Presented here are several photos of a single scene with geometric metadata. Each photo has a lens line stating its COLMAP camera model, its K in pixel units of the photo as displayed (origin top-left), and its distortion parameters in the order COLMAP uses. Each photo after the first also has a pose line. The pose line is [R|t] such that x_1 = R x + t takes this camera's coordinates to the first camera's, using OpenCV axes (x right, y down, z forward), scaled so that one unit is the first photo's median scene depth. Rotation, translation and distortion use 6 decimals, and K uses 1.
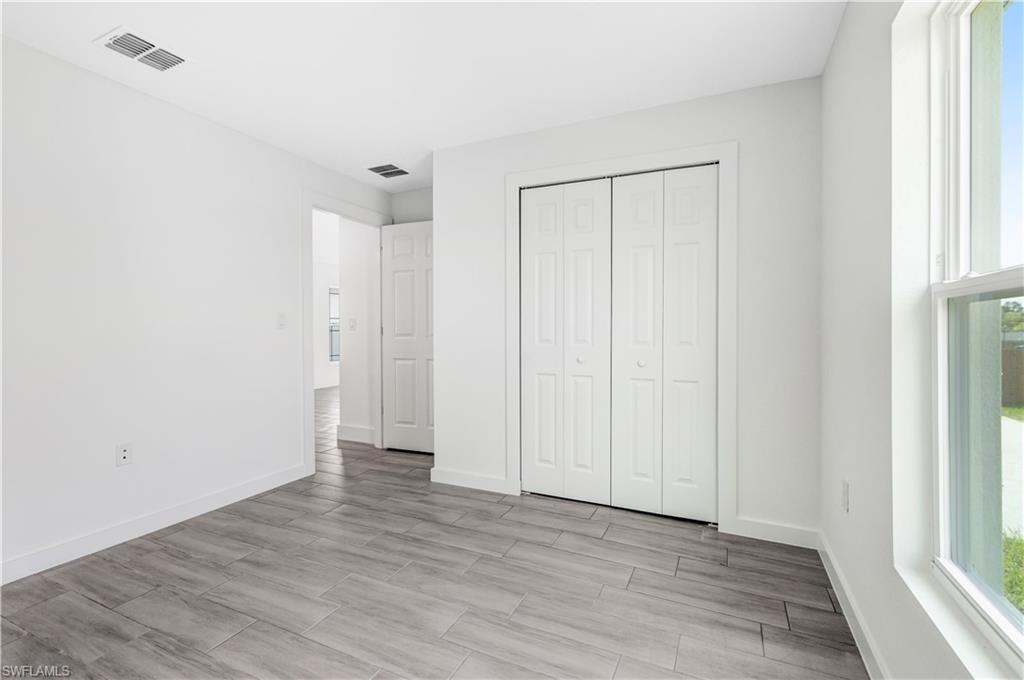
lens RADIAL K [[464.0, 0, 512.0], [0, 464.0, 340.0], [0, 0, 1]] dist [0.000921, 0.000097]
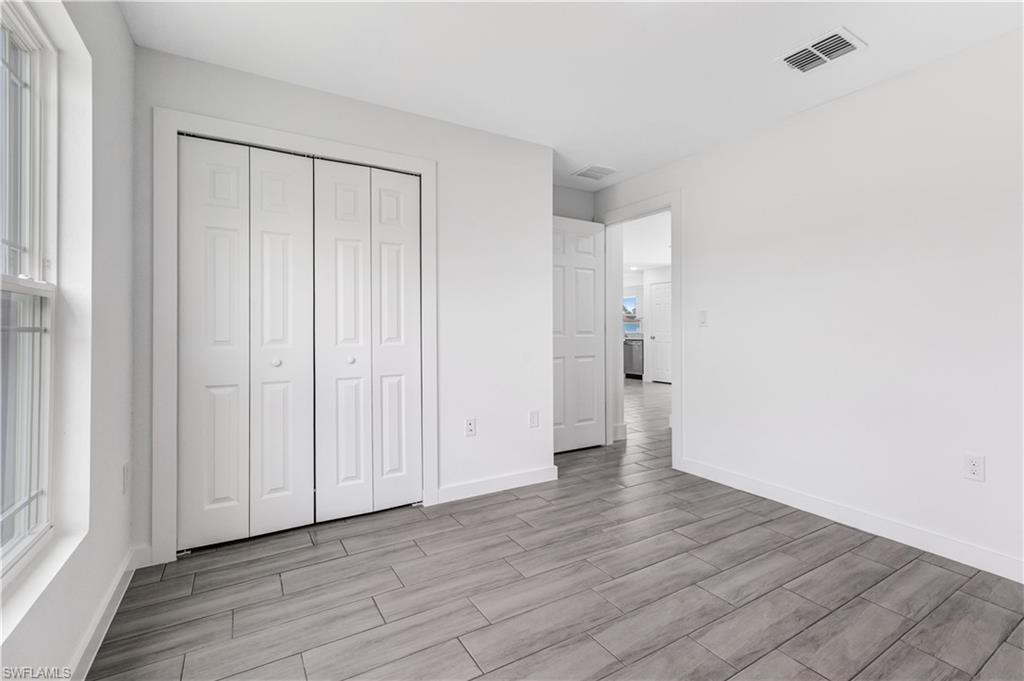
lens RADIAL K [[453.2, 0, 514.1], [0, 453.2, 323.0], [0, 0, 1]] dist [-0.000620, -0.000126]
pose [[0.555164, -0.001739, 0.831739, -0.321046], [0.026562, 0.999525, -0.015639, -0.003602], [-0.831317, 0.030775, 0.554946, 0.203231]]
